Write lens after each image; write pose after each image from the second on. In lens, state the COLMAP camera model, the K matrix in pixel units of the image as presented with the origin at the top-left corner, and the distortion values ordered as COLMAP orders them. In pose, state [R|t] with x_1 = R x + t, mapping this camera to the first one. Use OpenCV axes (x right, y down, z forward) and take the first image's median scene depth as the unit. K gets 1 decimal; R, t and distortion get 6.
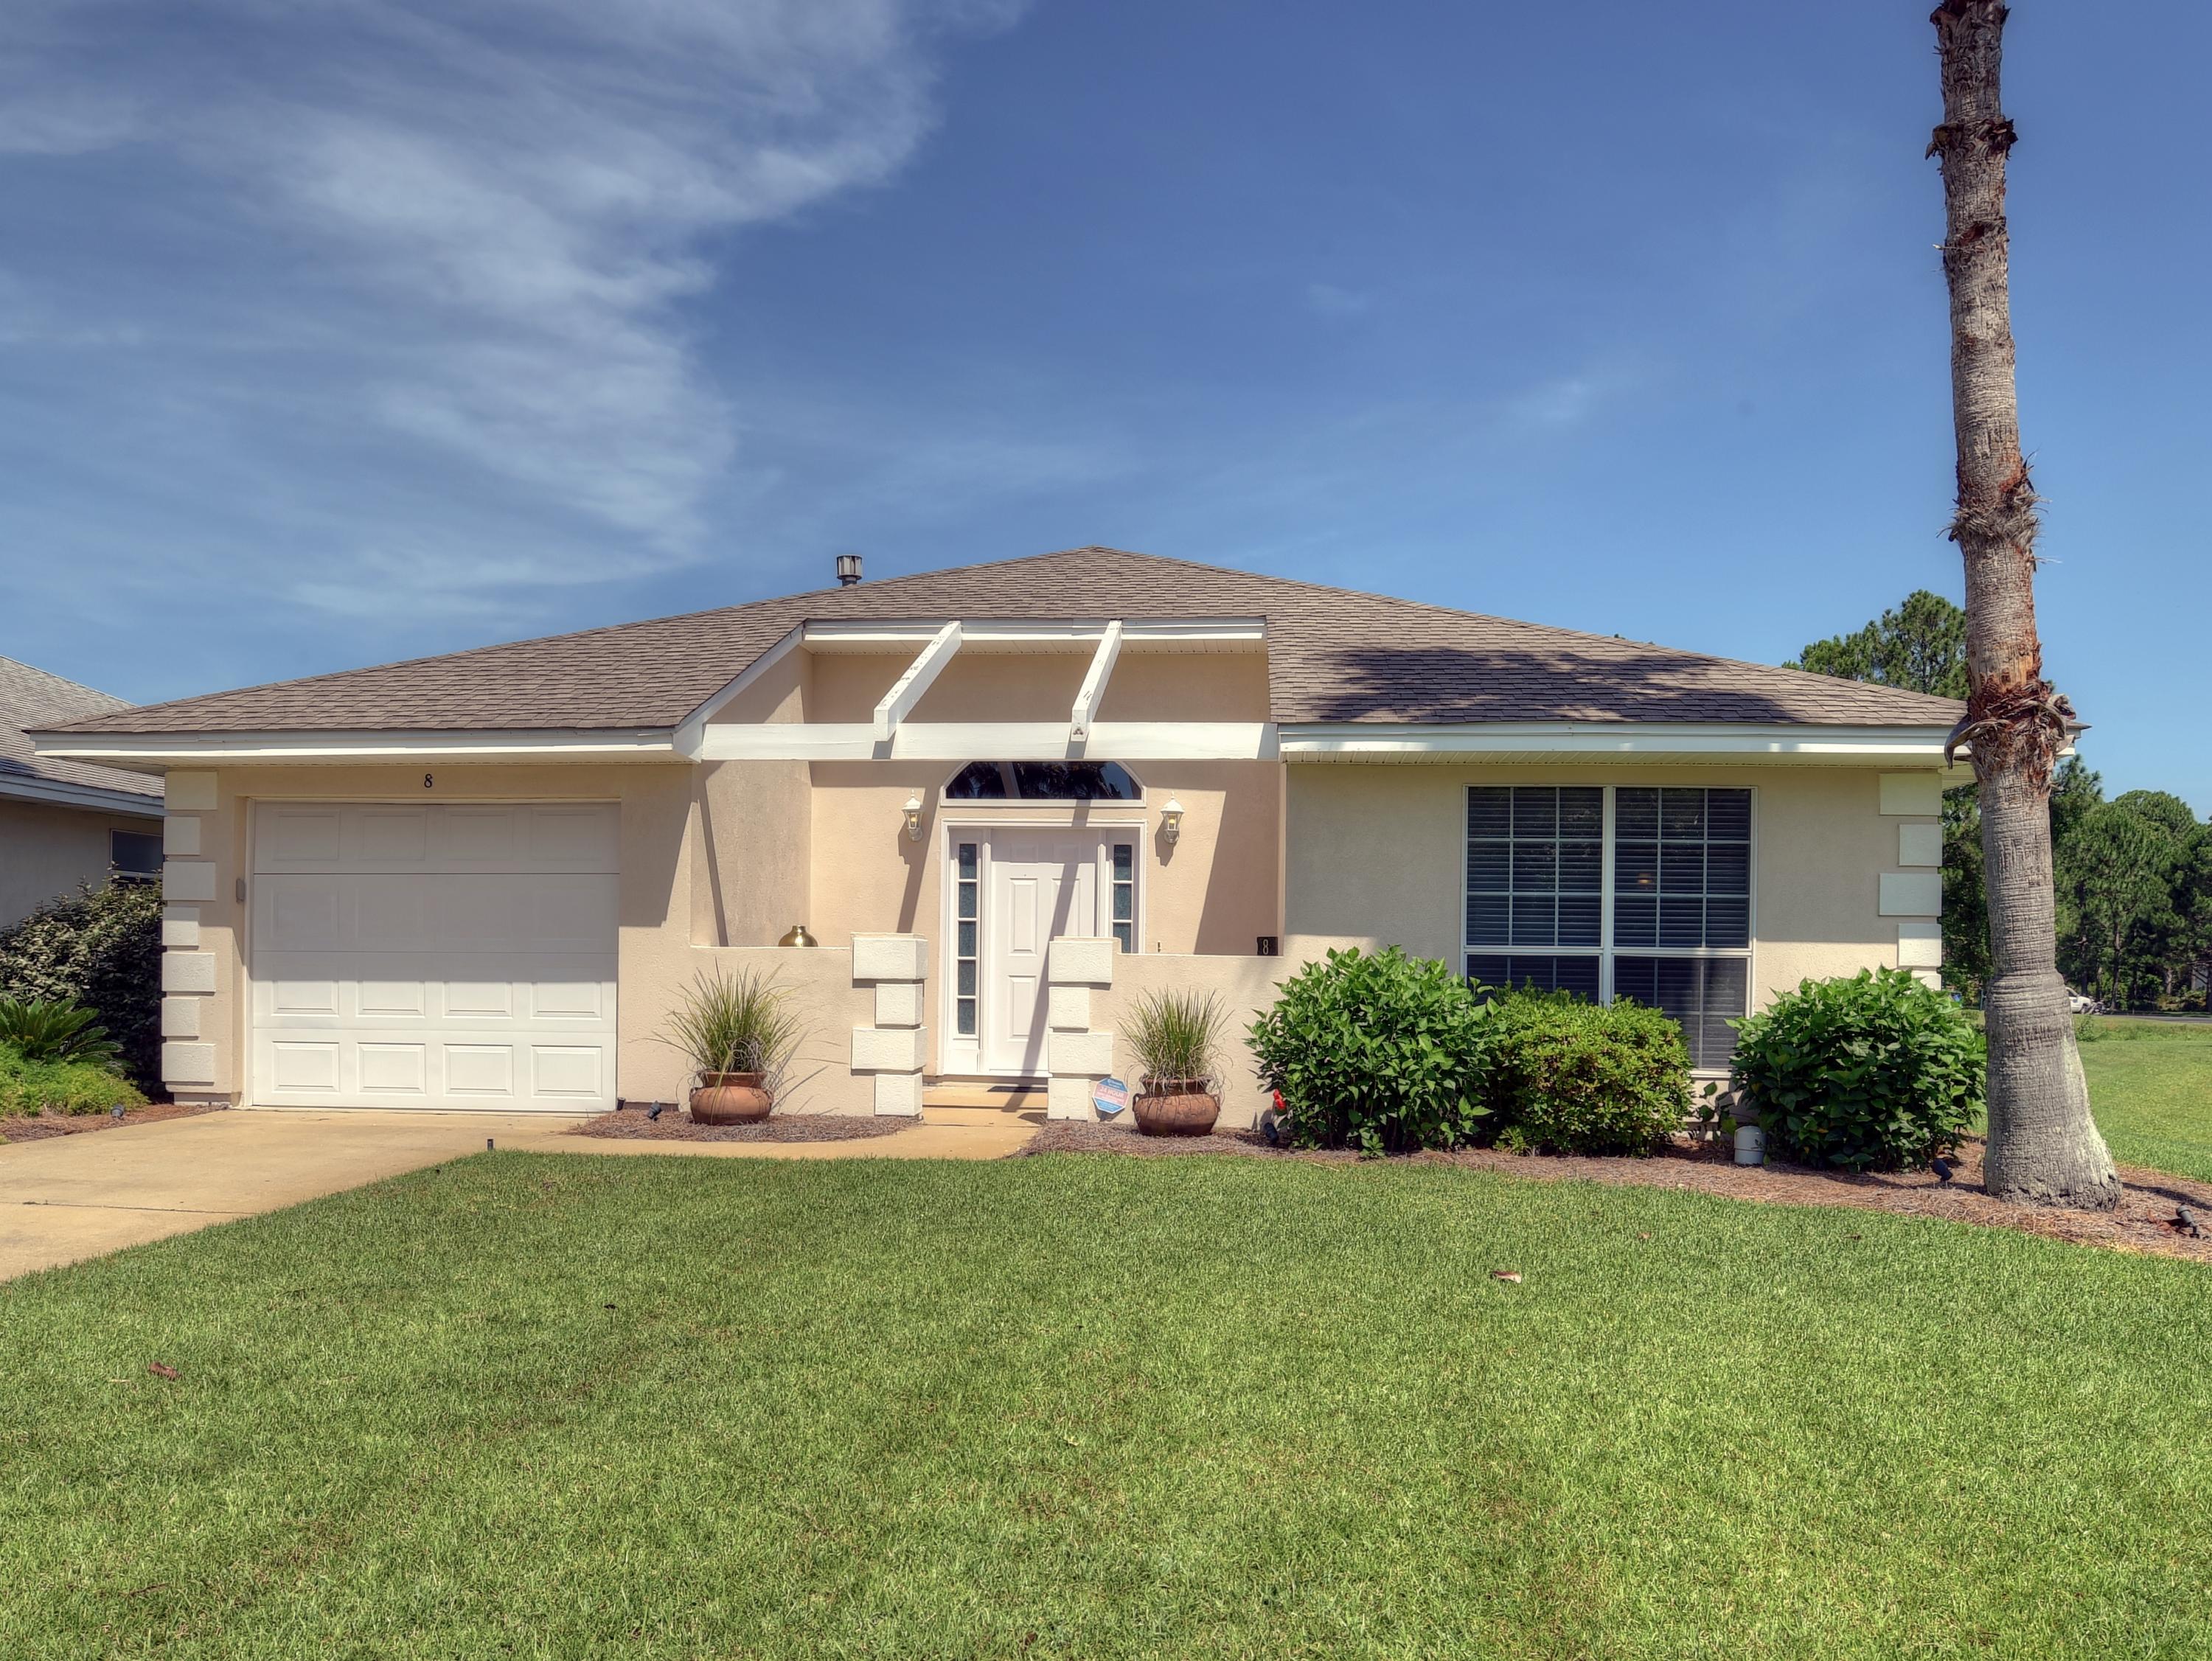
lens RADIAL K [[1508.7, 0, 1054.4], [0, 1508.7, 788.5], [0, 0, 1]] dist [-0.072135, 0.042003]
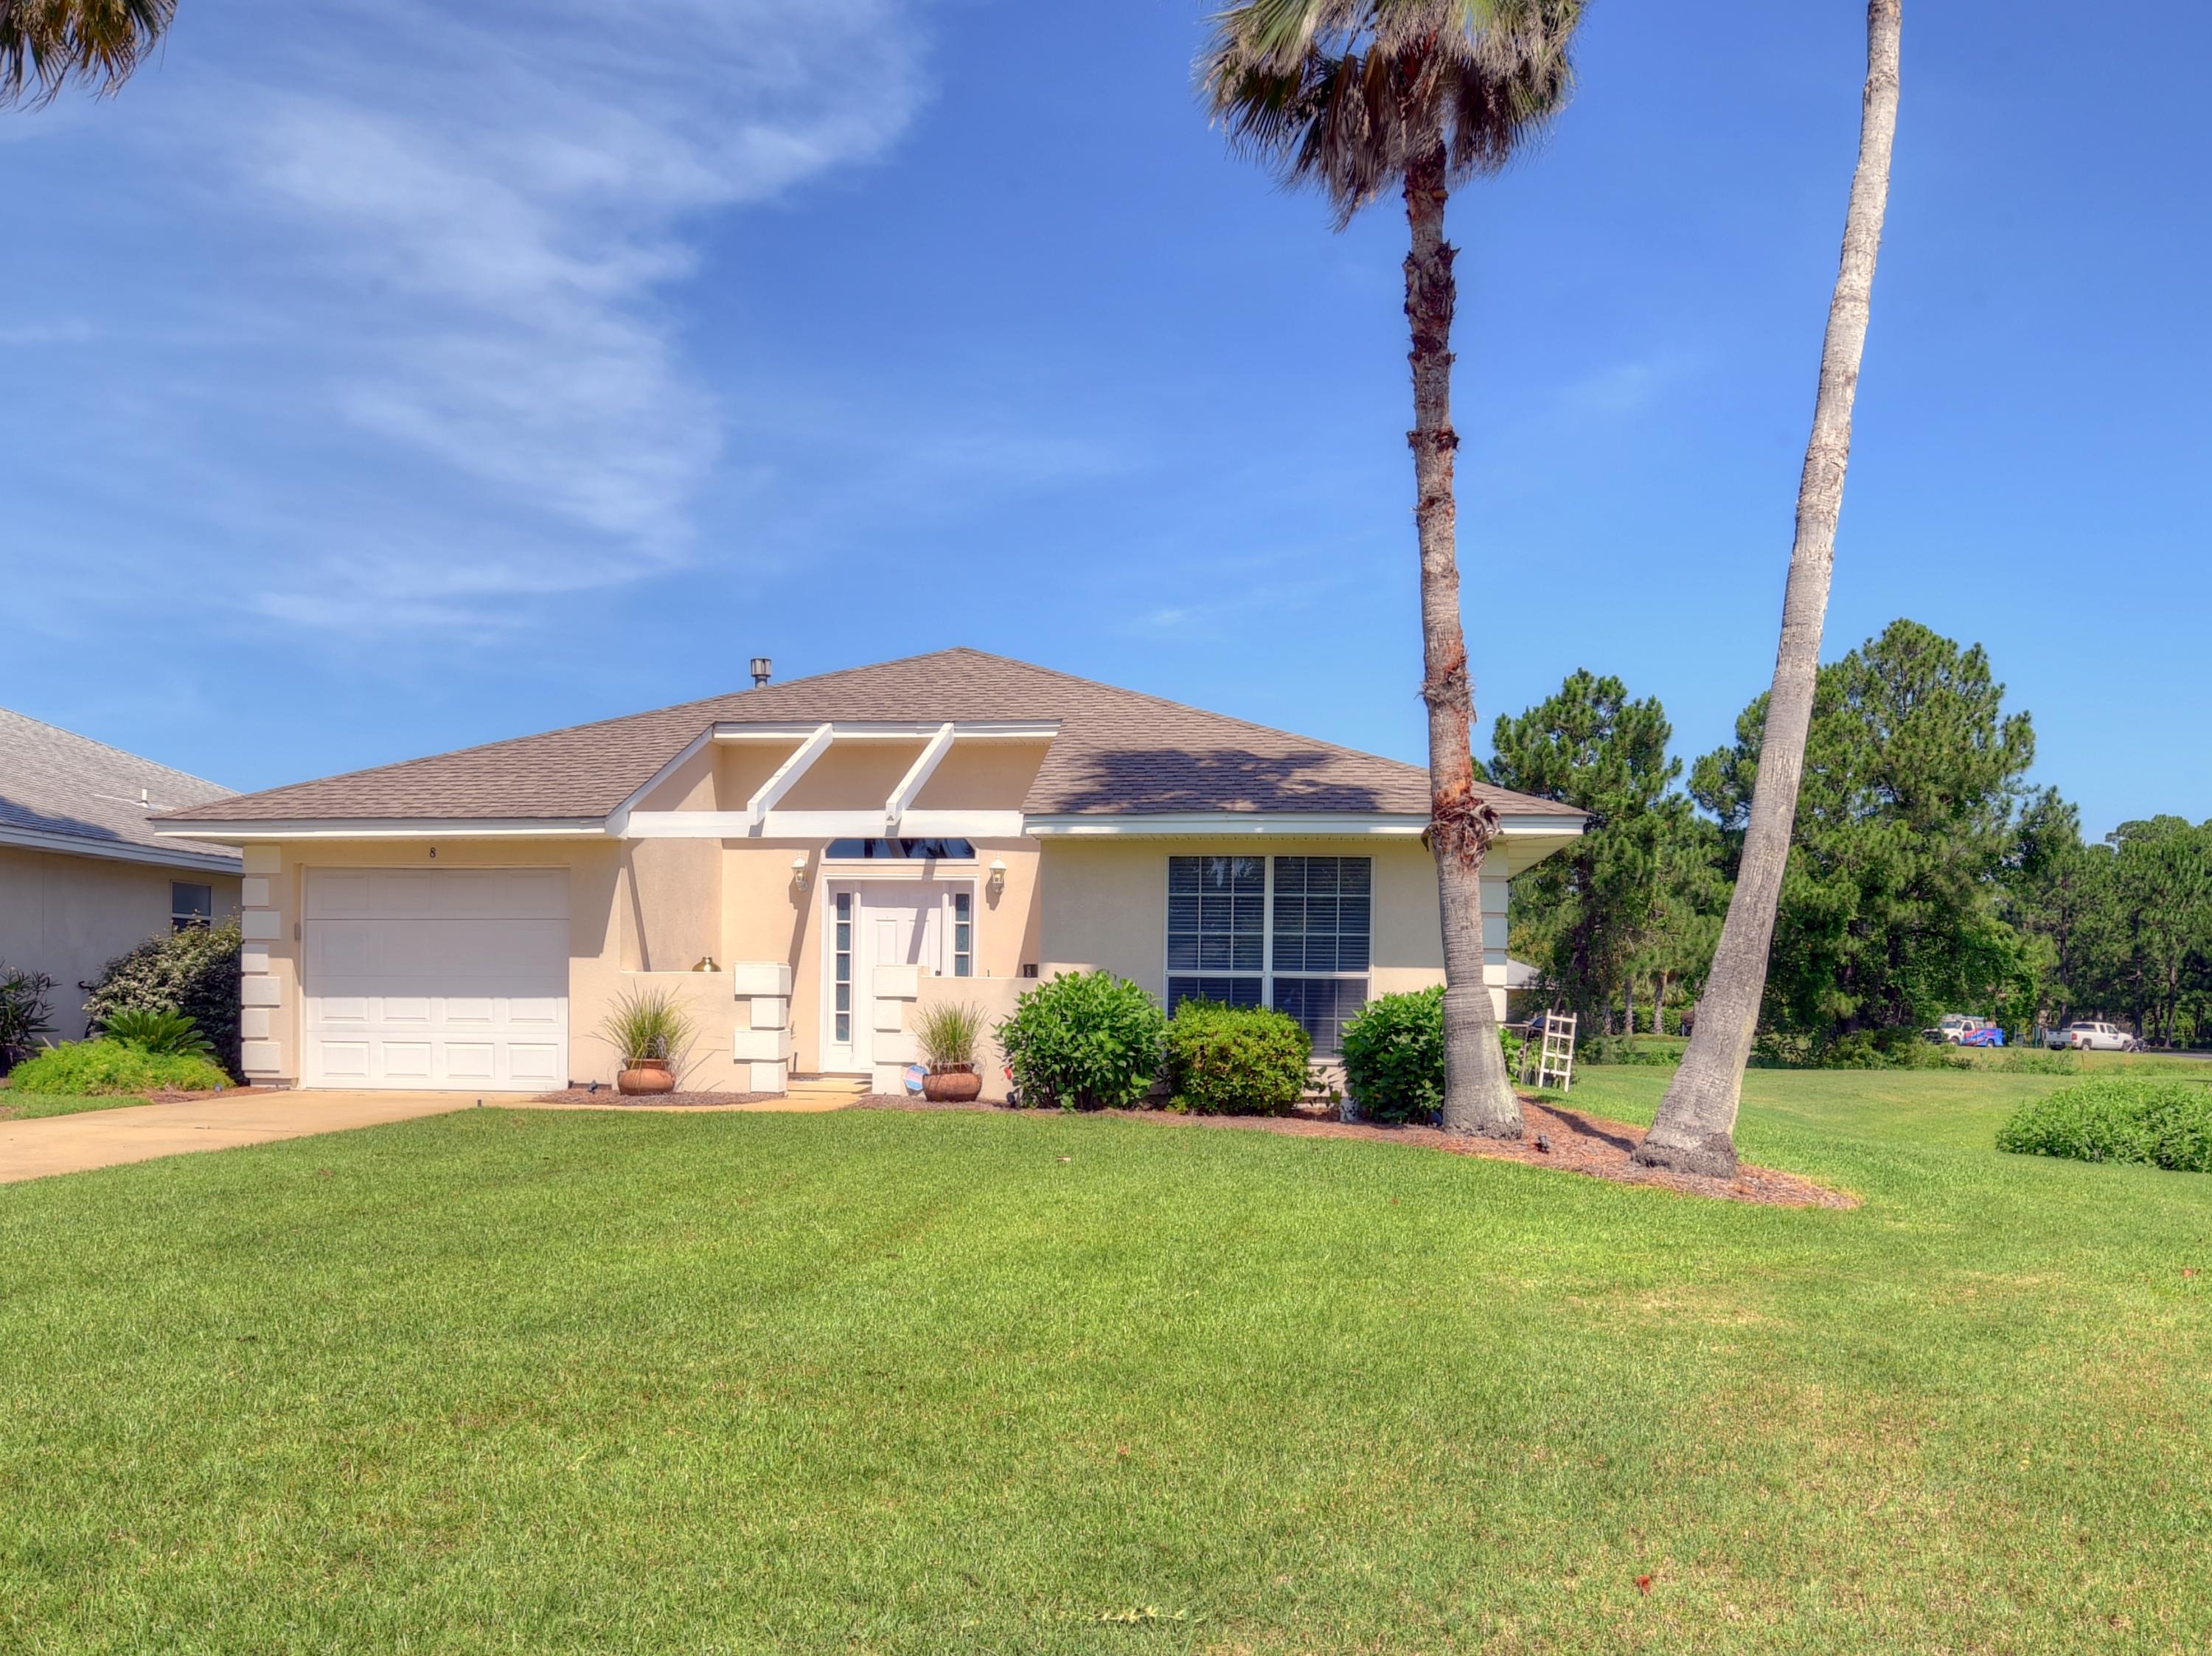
lens RADIAL K [[1633.7, 0, 999.1], [0, 1633.7, 812.7], [0, 0, 1]] dist [-0.037287, -0.039528]
pose [[0.999131, -0.004756, -0.041405, 0.169156], [0.004741, 0.999989, -0.000453, -0.038801], [0.041407, 0.000256, 0.999142, -0.488018]]
